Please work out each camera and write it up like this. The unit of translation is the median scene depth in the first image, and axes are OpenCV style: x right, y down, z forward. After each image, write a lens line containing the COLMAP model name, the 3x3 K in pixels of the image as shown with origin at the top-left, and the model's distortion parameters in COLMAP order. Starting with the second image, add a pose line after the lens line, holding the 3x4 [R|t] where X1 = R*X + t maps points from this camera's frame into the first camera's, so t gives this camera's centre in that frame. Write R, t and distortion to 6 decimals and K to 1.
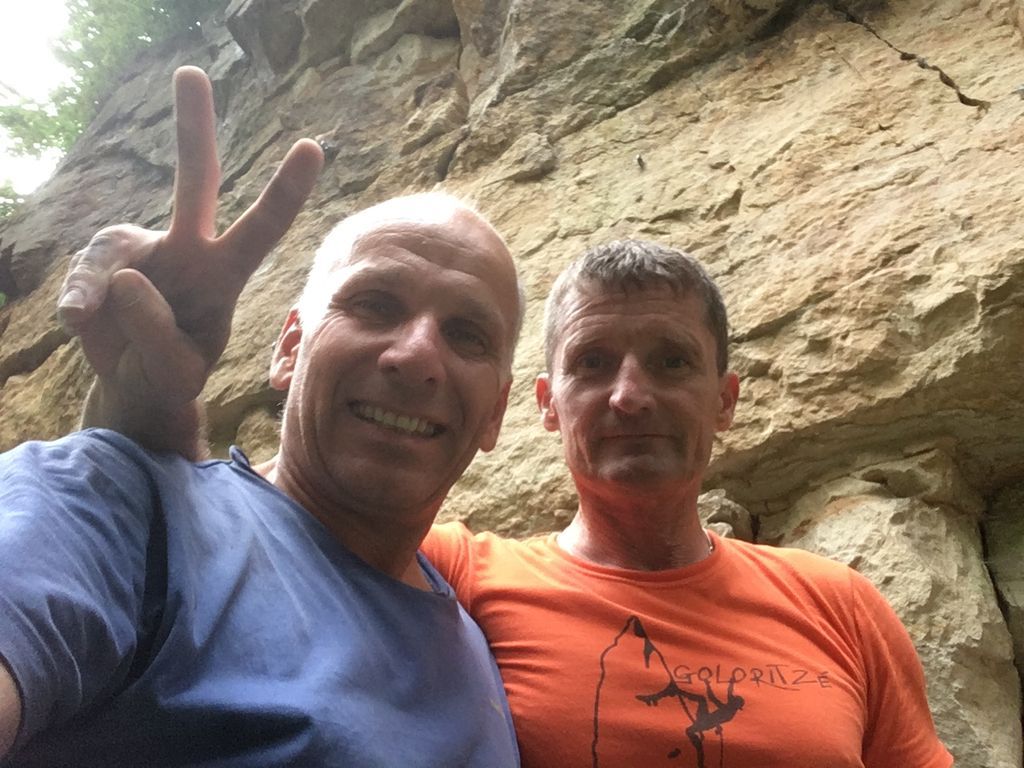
lens RADIAL K [[922.9, 0, 512.4], [0, 922.9, 381.6], [0, 0, 1]] dist [-0.006882, -0.001048]
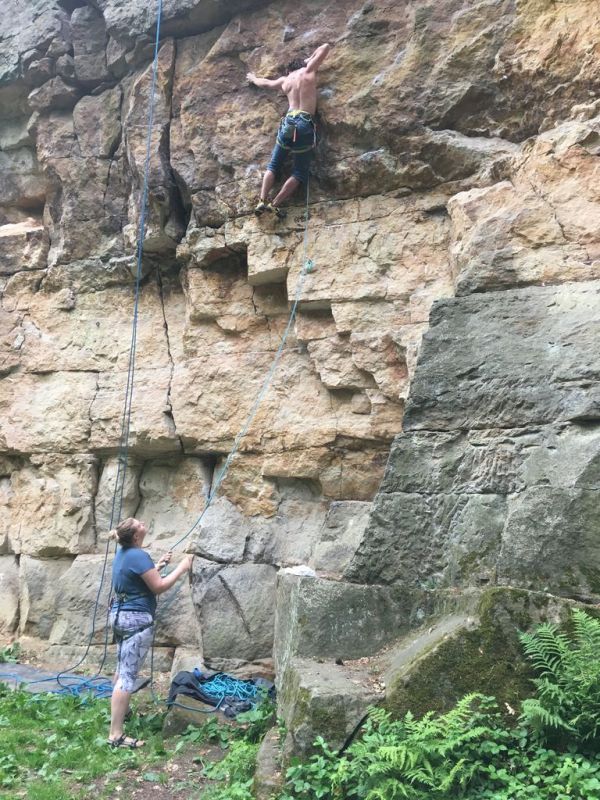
lens RADIAL K [[665.6, 0, 300.7], [0, 665.6, 401.4], [0, 0, 1]] dist [0.051443, -0.019535]
pose [[0.982540, 0.024480, 0.184435, 0.378706], [-0.116133, 0.855173, 0.505165, -1.170255], [-0.145357, -0.517764, 0.843085, -1.126525]]
